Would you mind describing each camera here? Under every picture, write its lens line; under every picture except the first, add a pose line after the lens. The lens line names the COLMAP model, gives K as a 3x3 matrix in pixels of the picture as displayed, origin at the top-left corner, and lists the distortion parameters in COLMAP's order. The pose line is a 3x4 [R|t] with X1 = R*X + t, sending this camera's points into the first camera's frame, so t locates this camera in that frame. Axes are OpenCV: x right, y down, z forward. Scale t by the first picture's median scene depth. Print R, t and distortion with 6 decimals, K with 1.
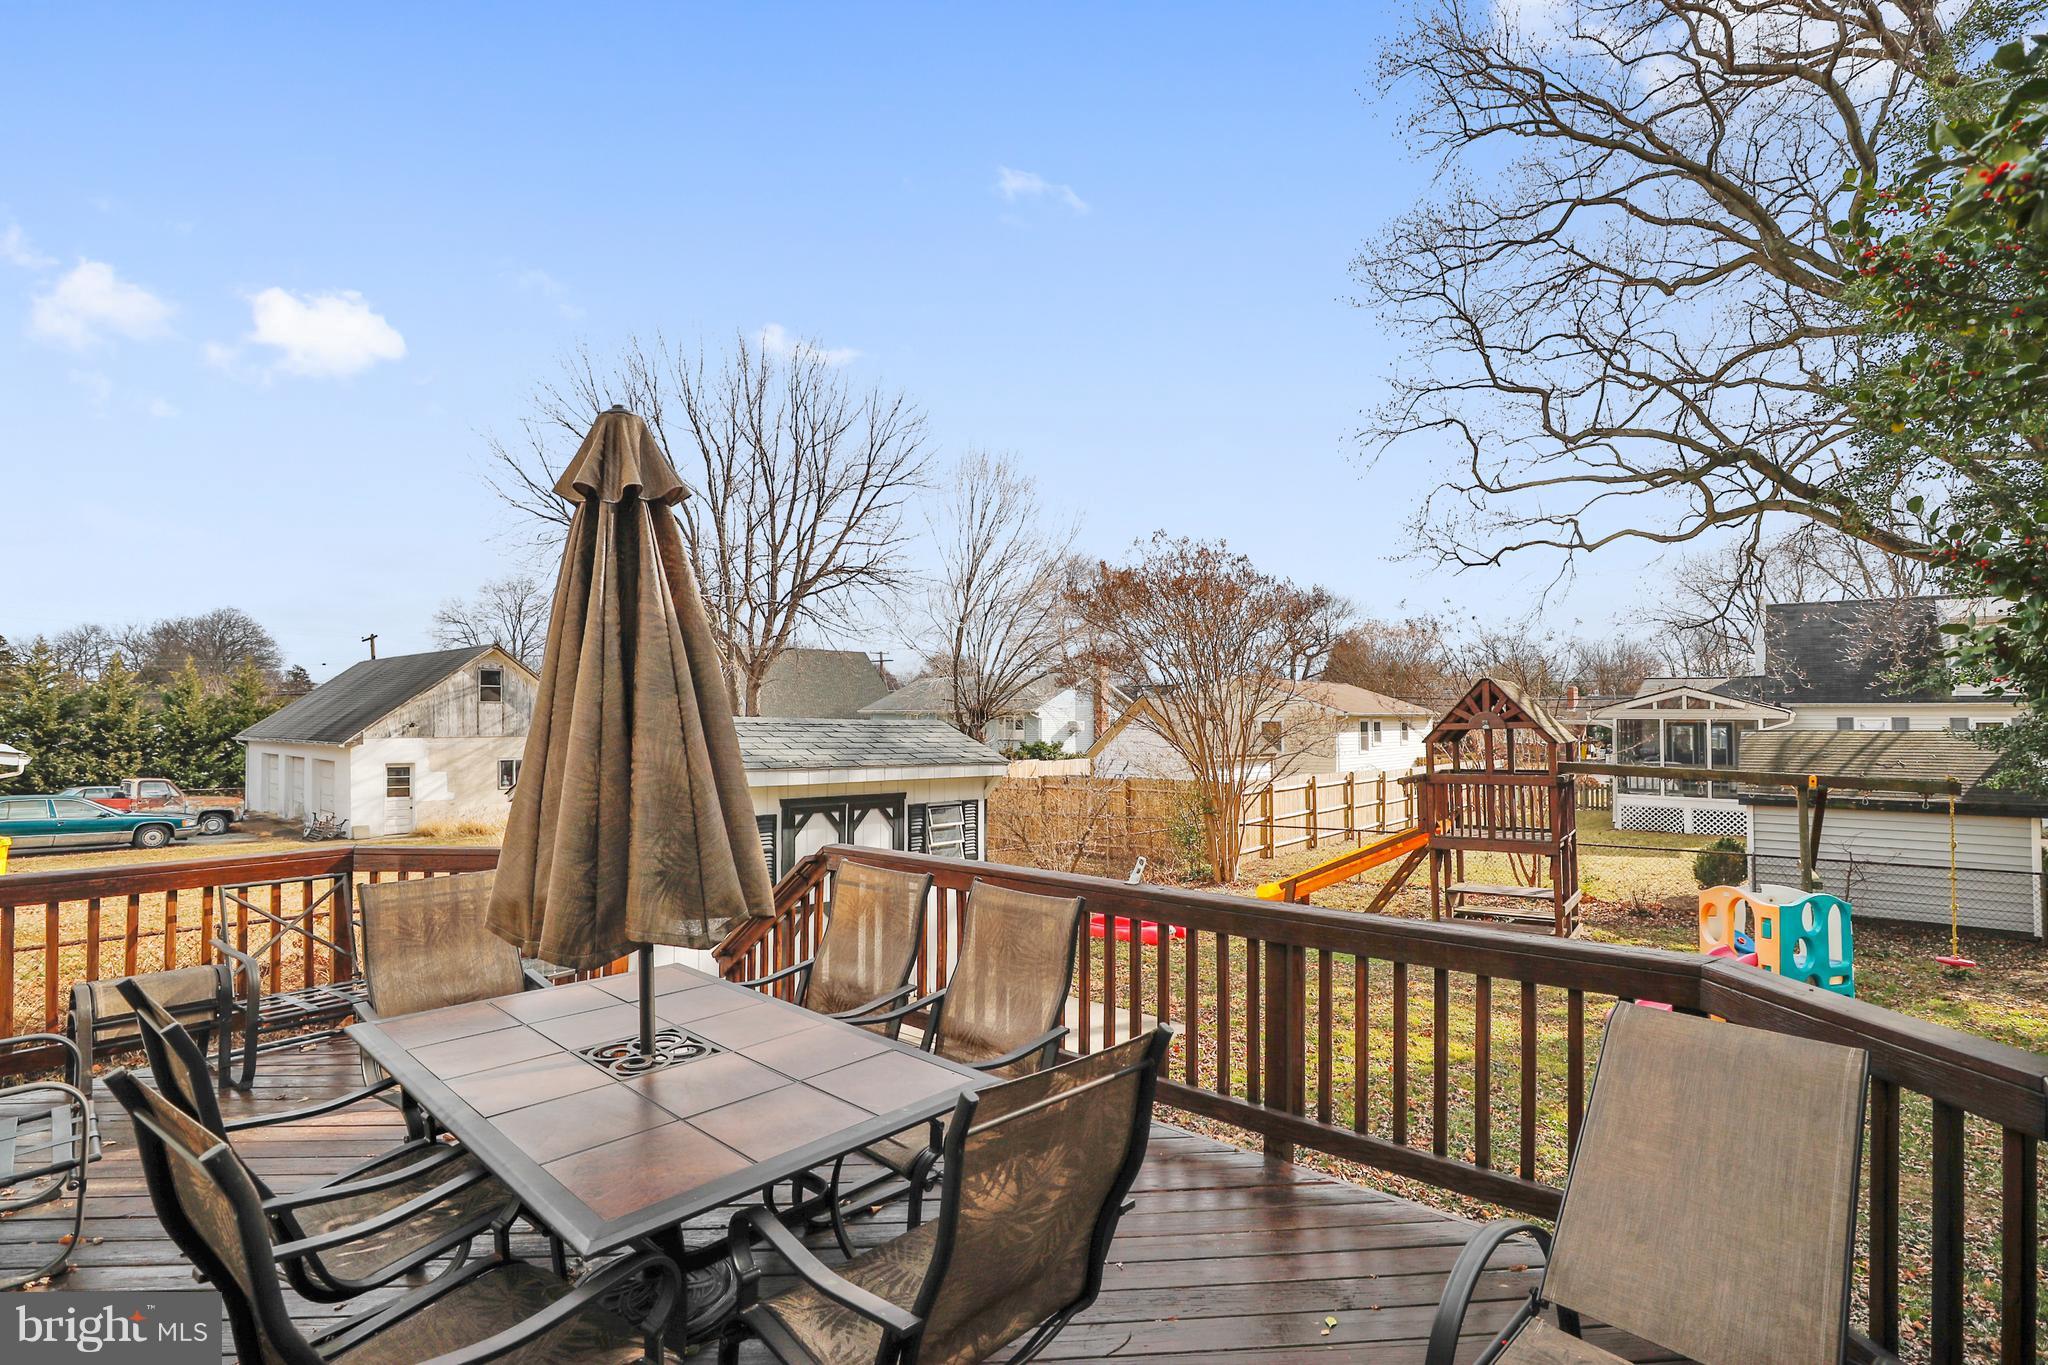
lens RADIAL K [[934.4, 0, 1022.9], [0, 934.4, 698.3], [0, 0, 1]] dist [-0.043604, 0.012422]
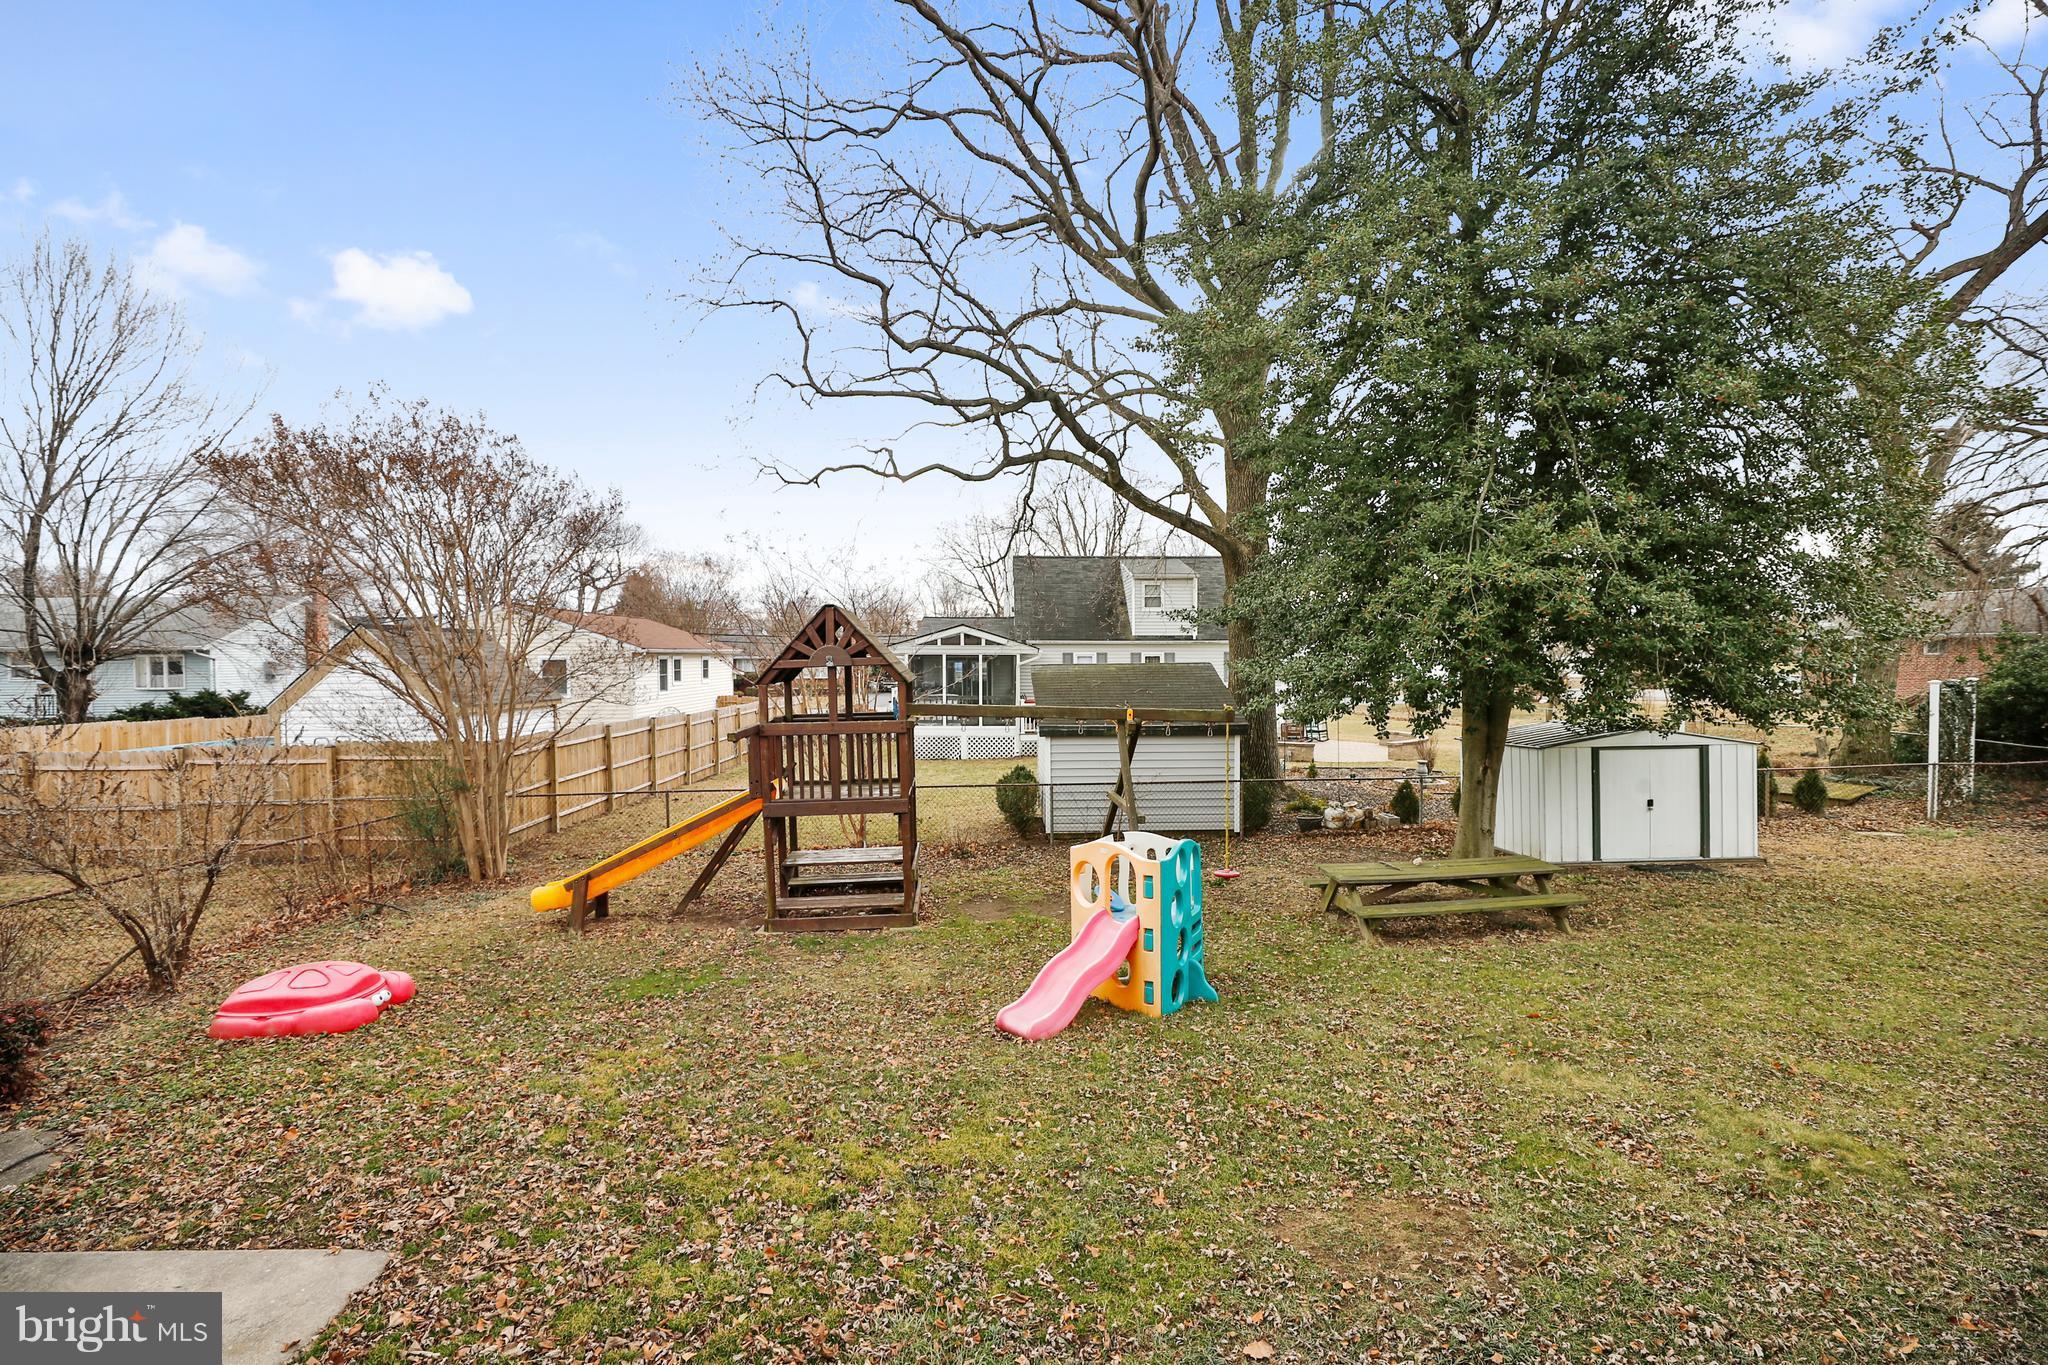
lens RADIAL K [[965.1, 0, 1022.5], [0, 965.1, 659.8], [0, 0, 1]] dist [-0.070741, 0.043989]
pose [[0.754225, -0.009107, 0.656553, 0.035901], [-0.007742, 0.999711, 0.022761, 0.003315], [-0.656571, -0.022250, 0.753936, 0.123565]]
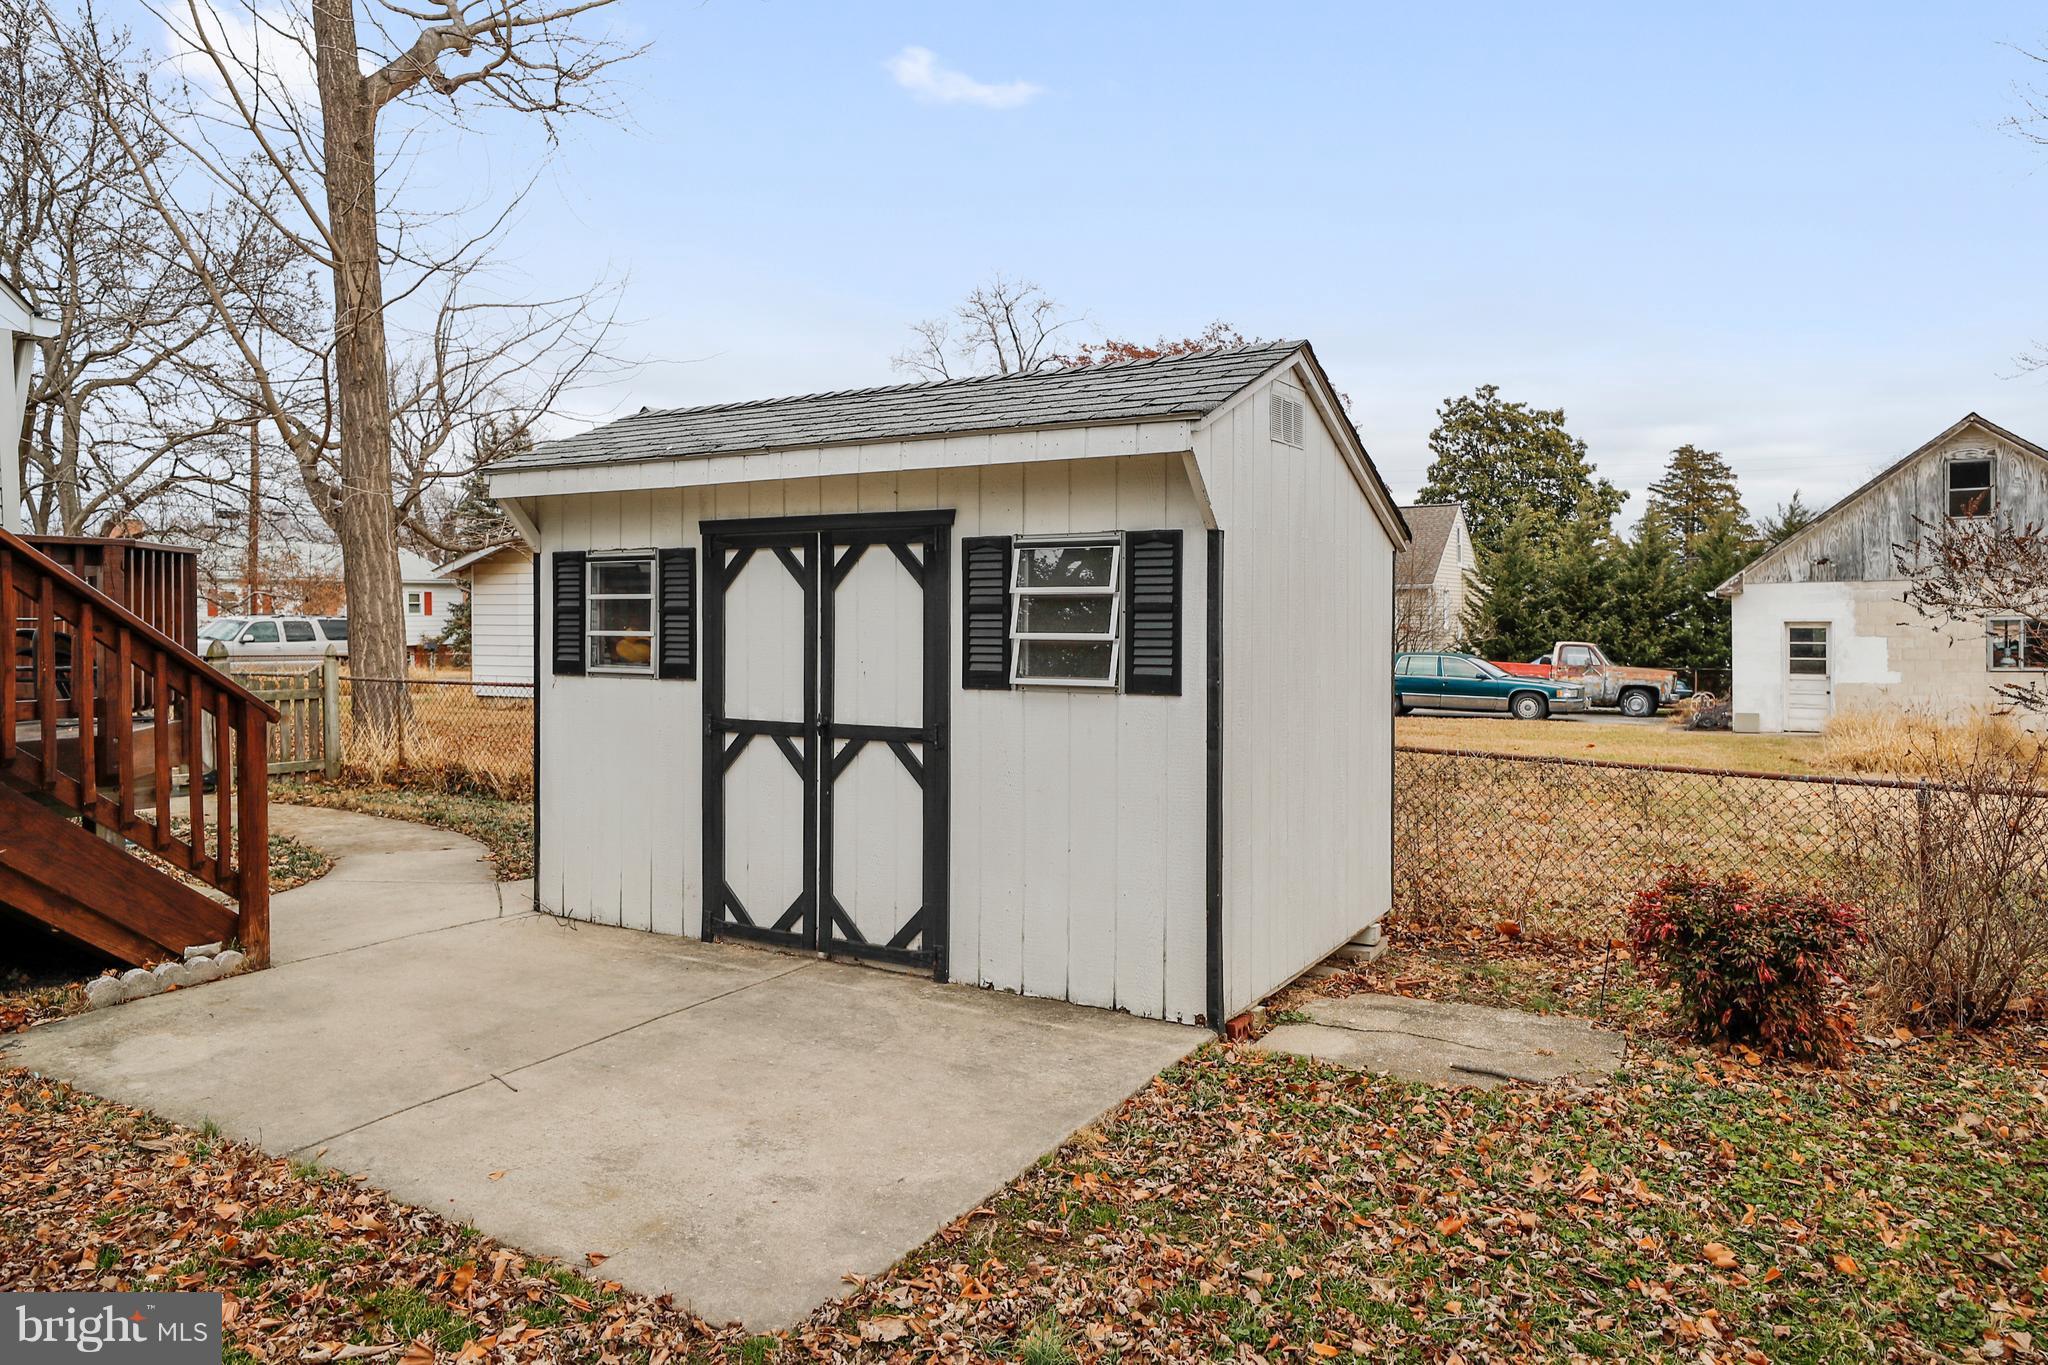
lens RADIAL K [[1328.5, 0, 1017.9], [0, 1328.5, 622.6], [0, 0, 1]] dist [0.001209, 0.031454]
pose [[0.167338, -0.001748, -0.985898, 0.884117], [0.033982, 0.999414, 0.003995, 0.283701], [0.985314, -0.034171, 0.167299, 1.742405]]
